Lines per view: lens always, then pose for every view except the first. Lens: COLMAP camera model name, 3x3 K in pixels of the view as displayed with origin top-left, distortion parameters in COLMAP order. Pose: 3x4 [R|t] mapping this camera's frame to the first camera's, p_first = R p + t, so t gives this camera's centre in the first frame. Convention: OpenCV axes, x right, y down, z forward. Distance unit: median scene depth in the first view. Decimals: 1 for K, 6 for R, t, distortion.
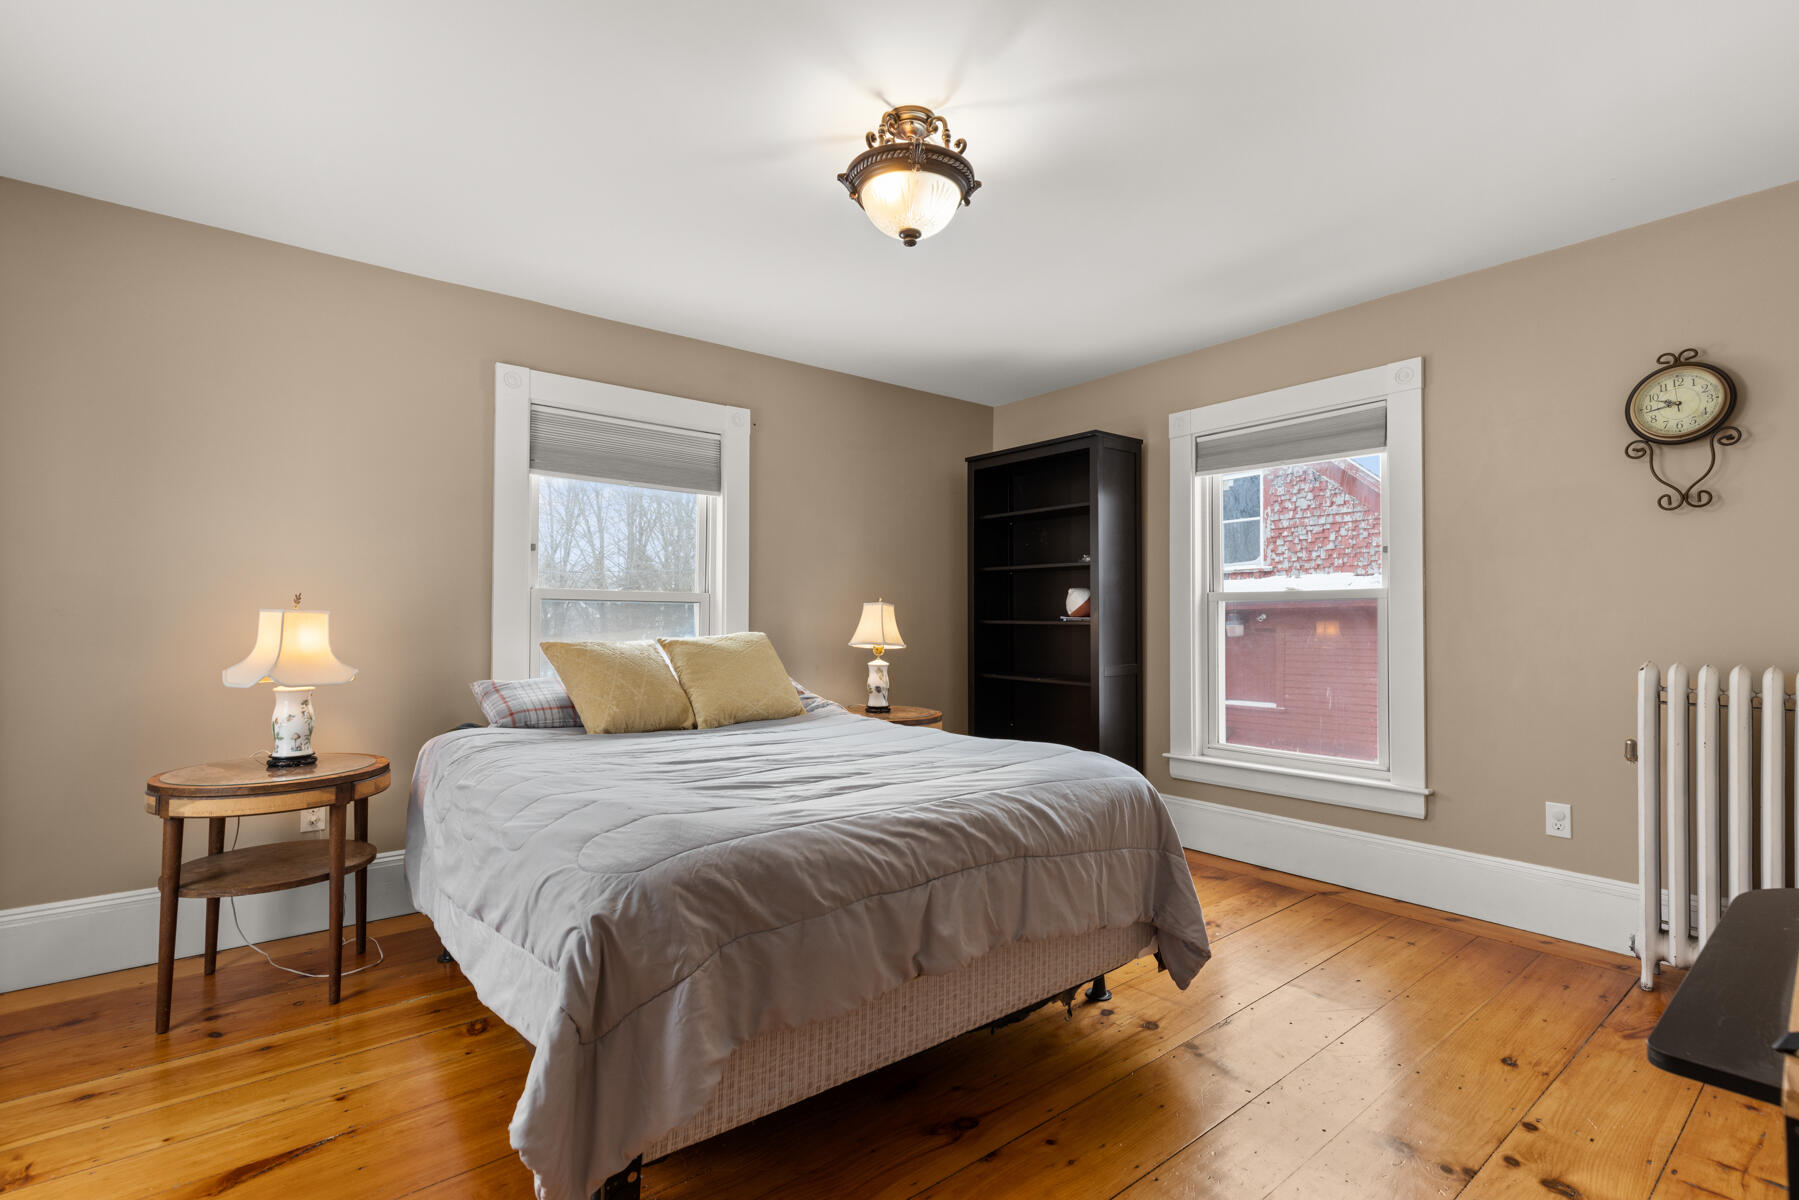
lens RADIAL K [[819.9, 0, 900.7], [0, 819.9, 608.2], [0, 0, 1]] dist [0.023647, -0.000118]
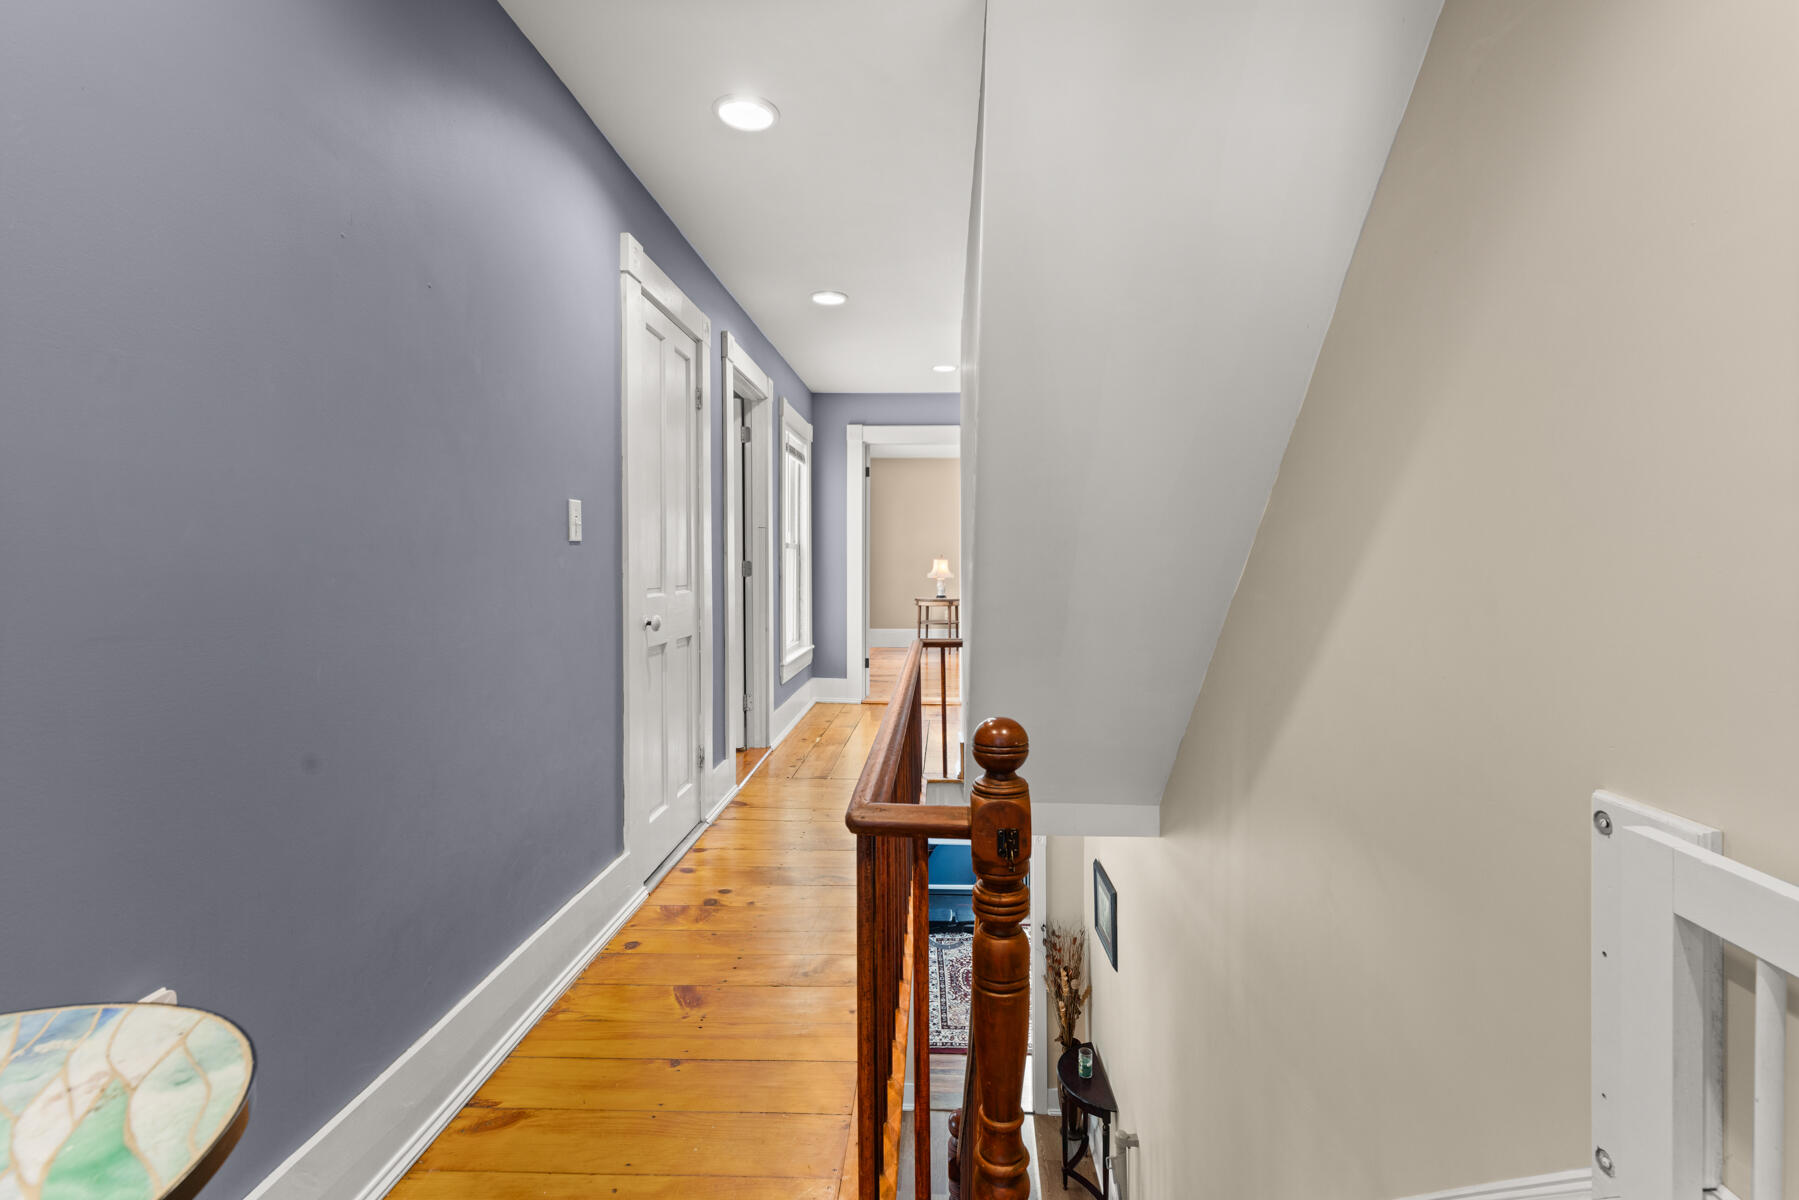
lens RADIAL K [[819.9, 0, 901.5], [0, 819.9, 587.2], [0, 0, 1]] dist [0.023647, -0.000118]
pose [[0.752398, 0.006292, -0.658679, 1.768841], [0.015454, 0.999511, 0.027201, 0.026456], [0.658527, -0.030645, 0.751932, -2.144895]]
